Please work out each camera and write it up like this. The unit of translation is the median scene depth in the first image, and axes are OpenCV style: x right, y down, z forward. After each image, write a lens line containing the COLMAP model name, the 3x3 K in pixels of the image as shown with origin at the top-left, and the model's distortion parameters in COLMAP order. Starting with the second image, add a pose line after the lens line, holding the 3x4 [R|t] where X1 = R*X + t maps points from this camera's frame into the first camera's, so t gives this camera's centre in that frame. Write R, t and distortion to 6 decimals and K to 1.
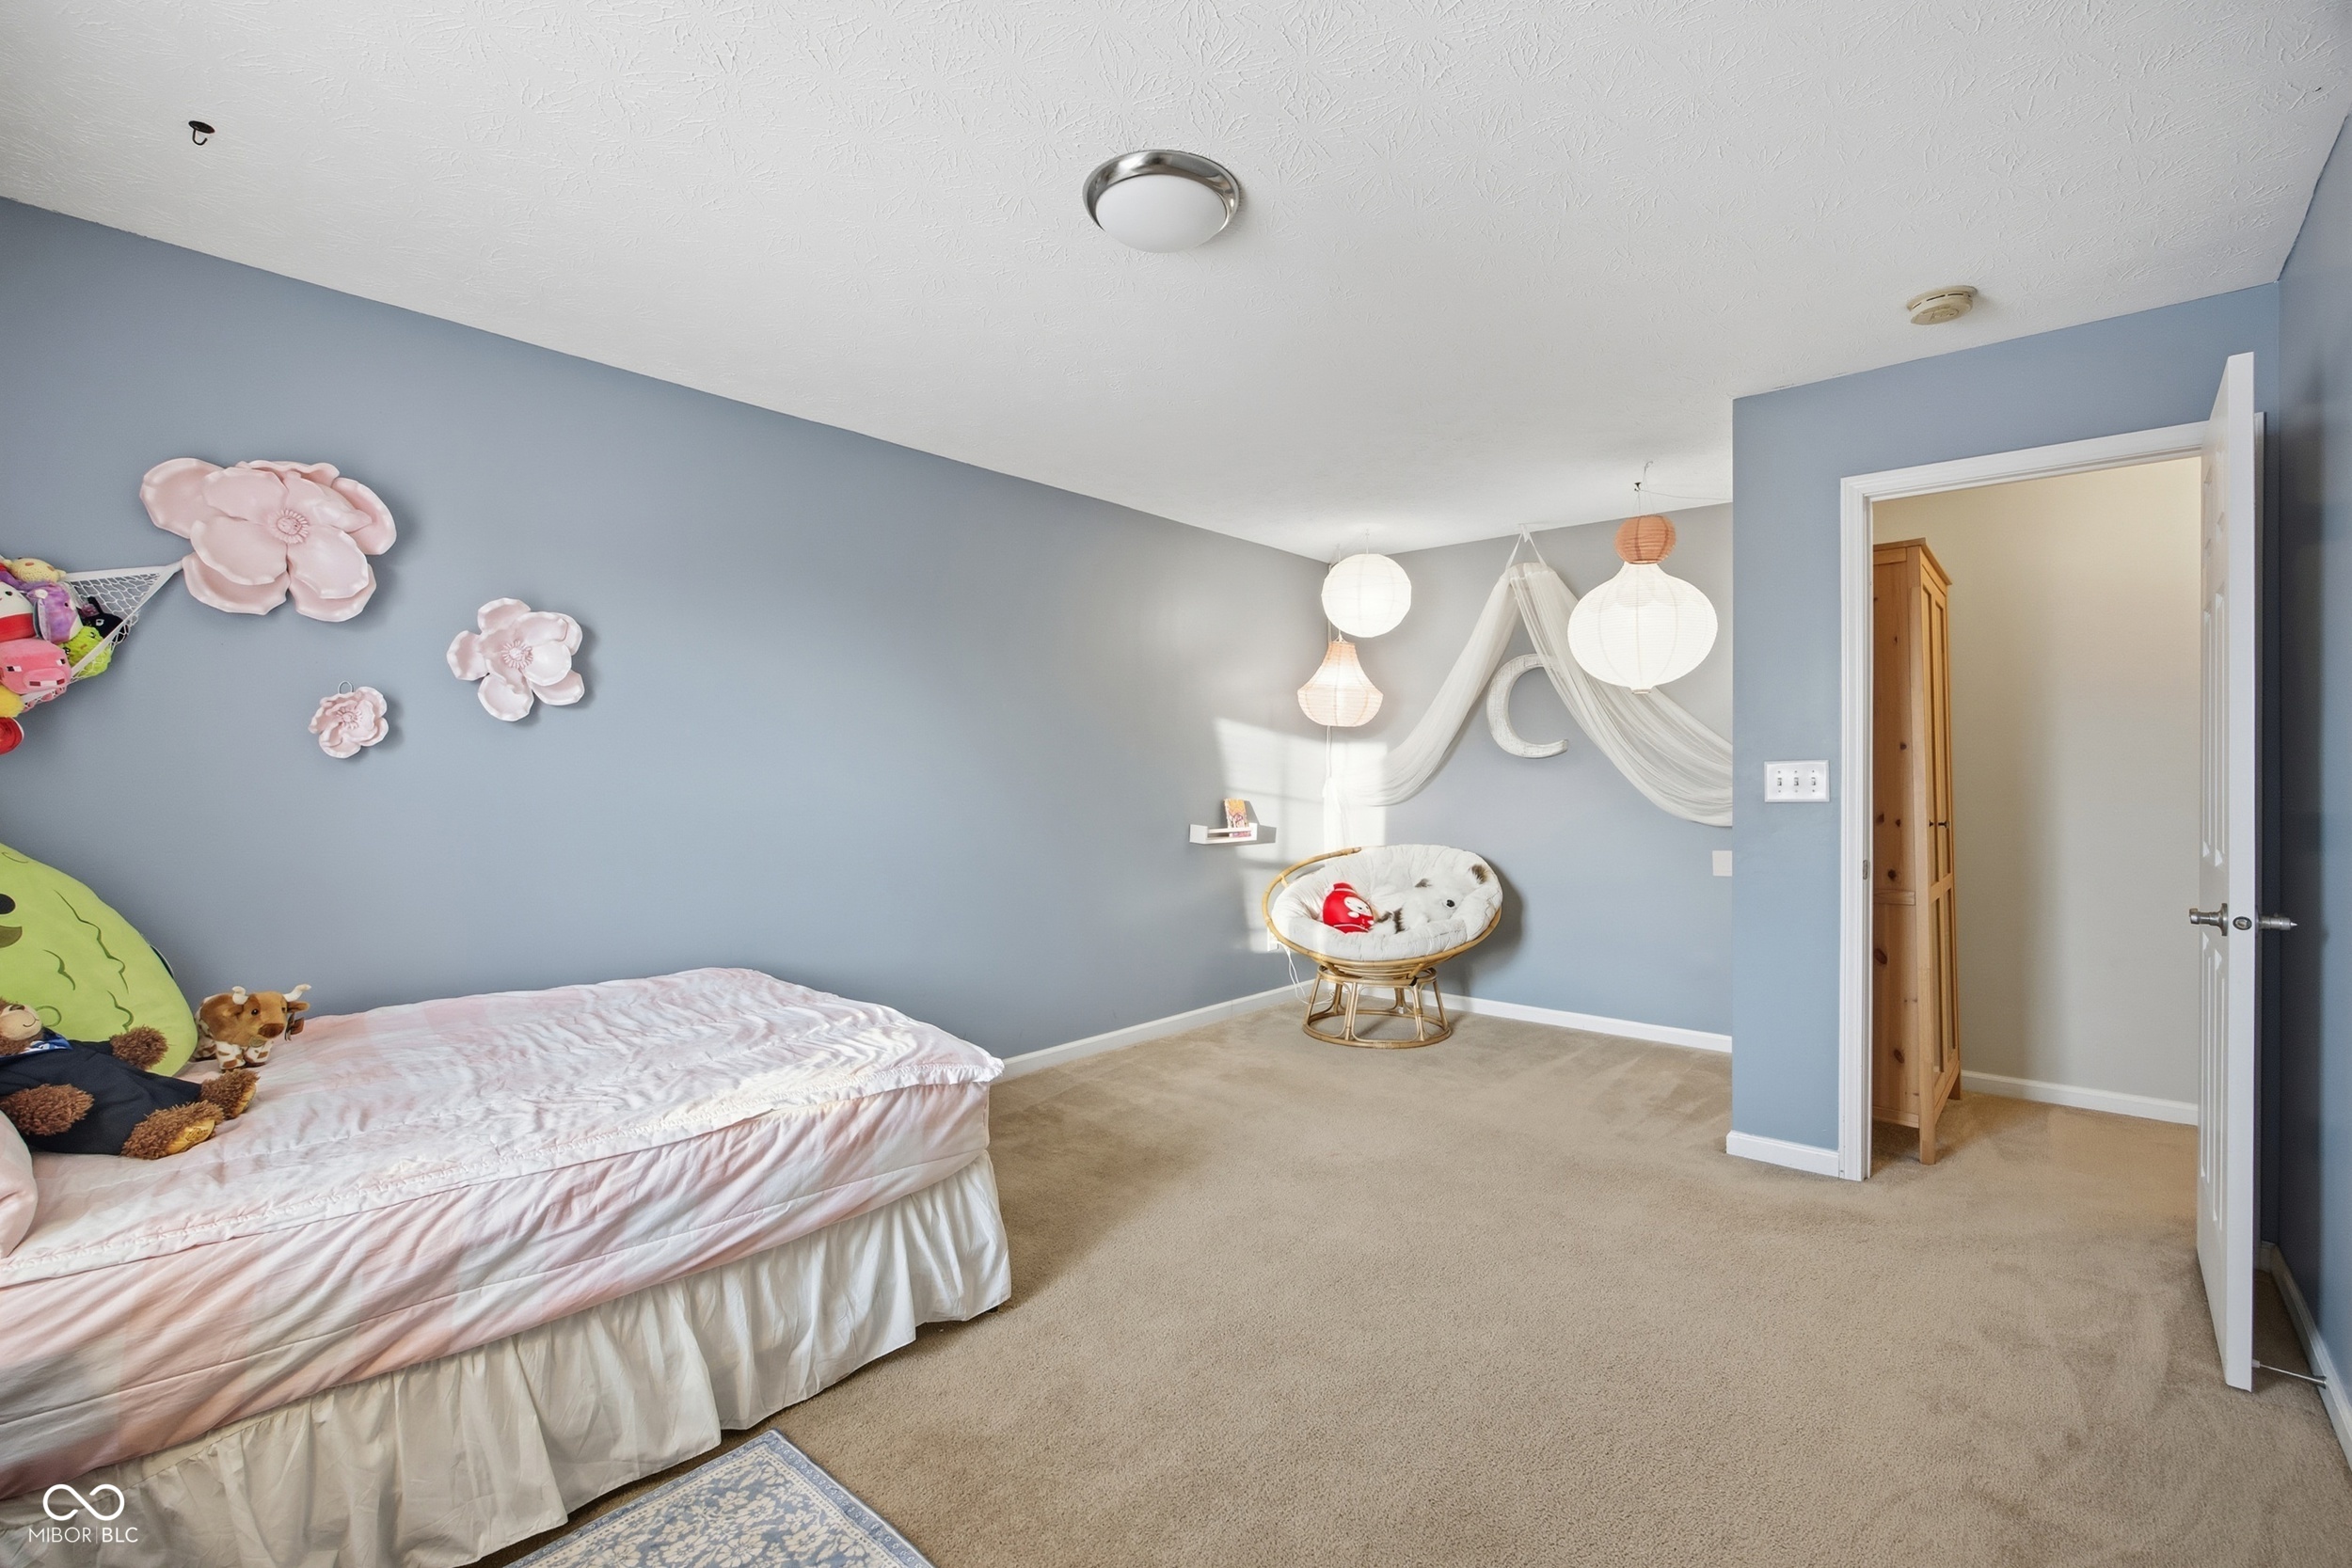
lens RADIAL K [[1034.9, 0, 1184.6], [0, 1034.9, 778.7], [0, 0, 1]] dist [-0.018466, 0.001076]
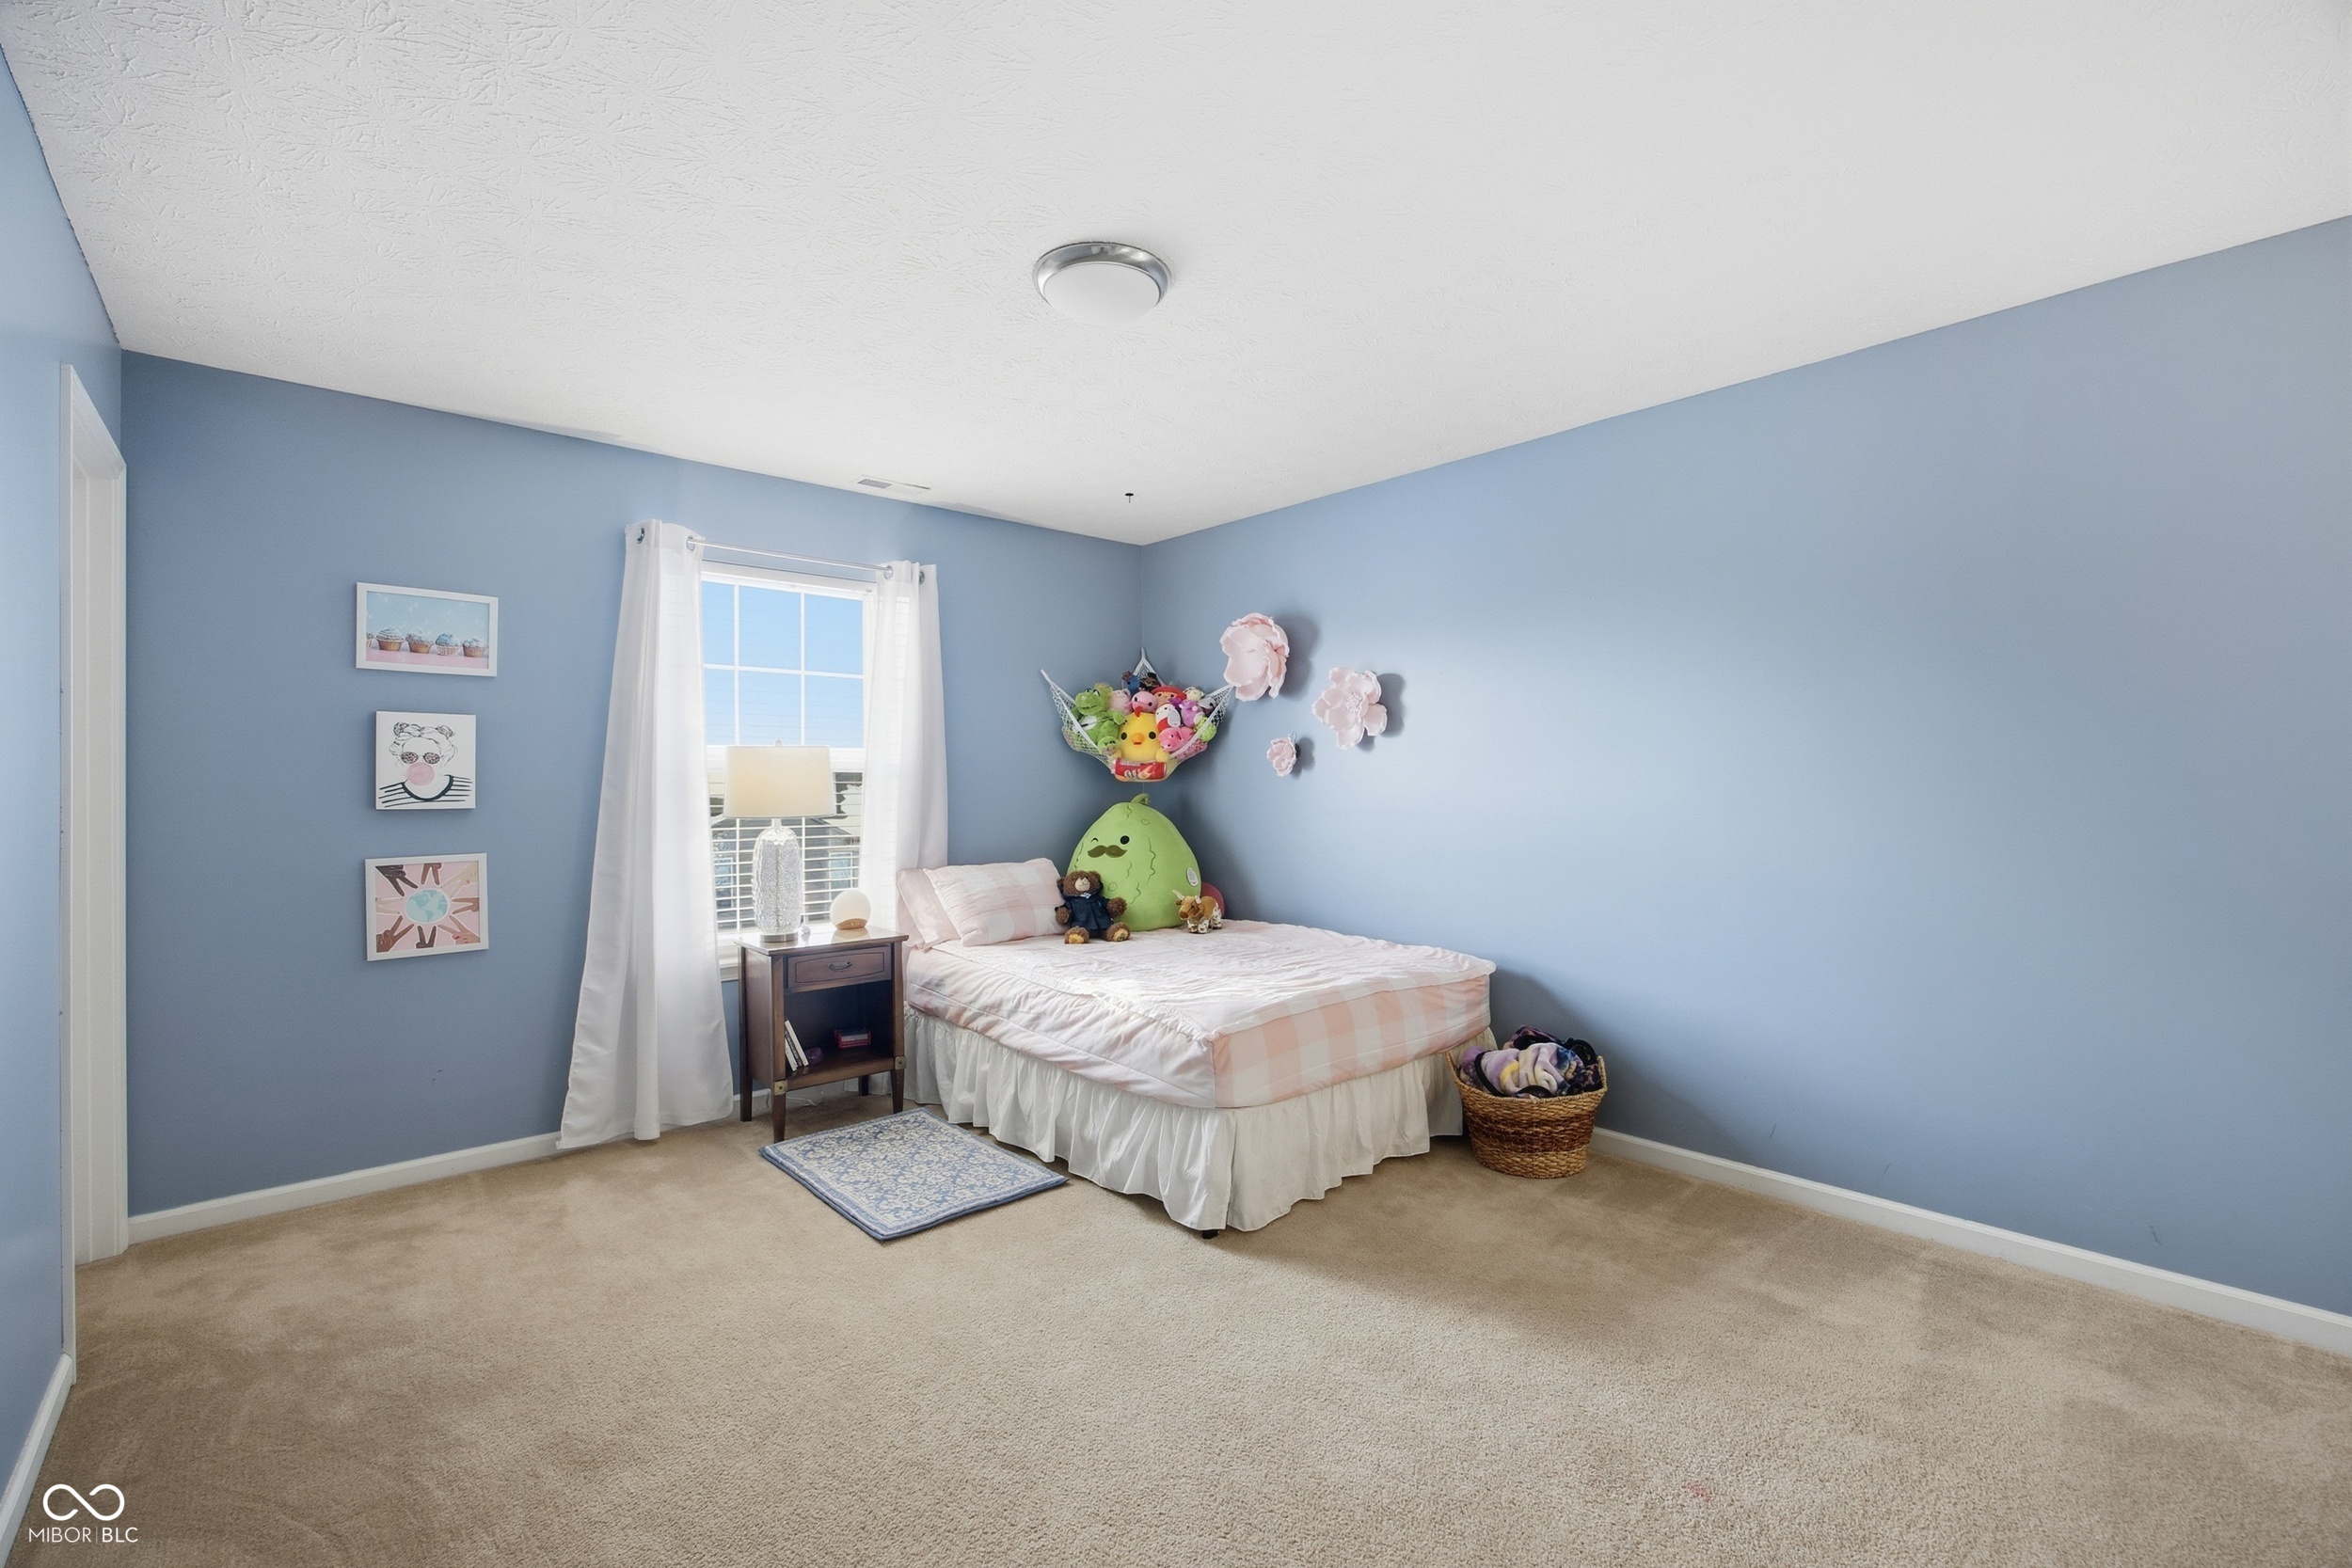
lens RADIAL K [[1034.9, 0, 1184.3], [0, 1034.9, 788.5], [0, 0, 1]] dist [-0.018466, 0.001076]
pose [[-0.153095, -0.000950, -0.988211, 1.203504], [0.004414, 0.999989, -0.001645, -0.001688], [0.988202, -0.004613, -0.153090, 1.405015]]
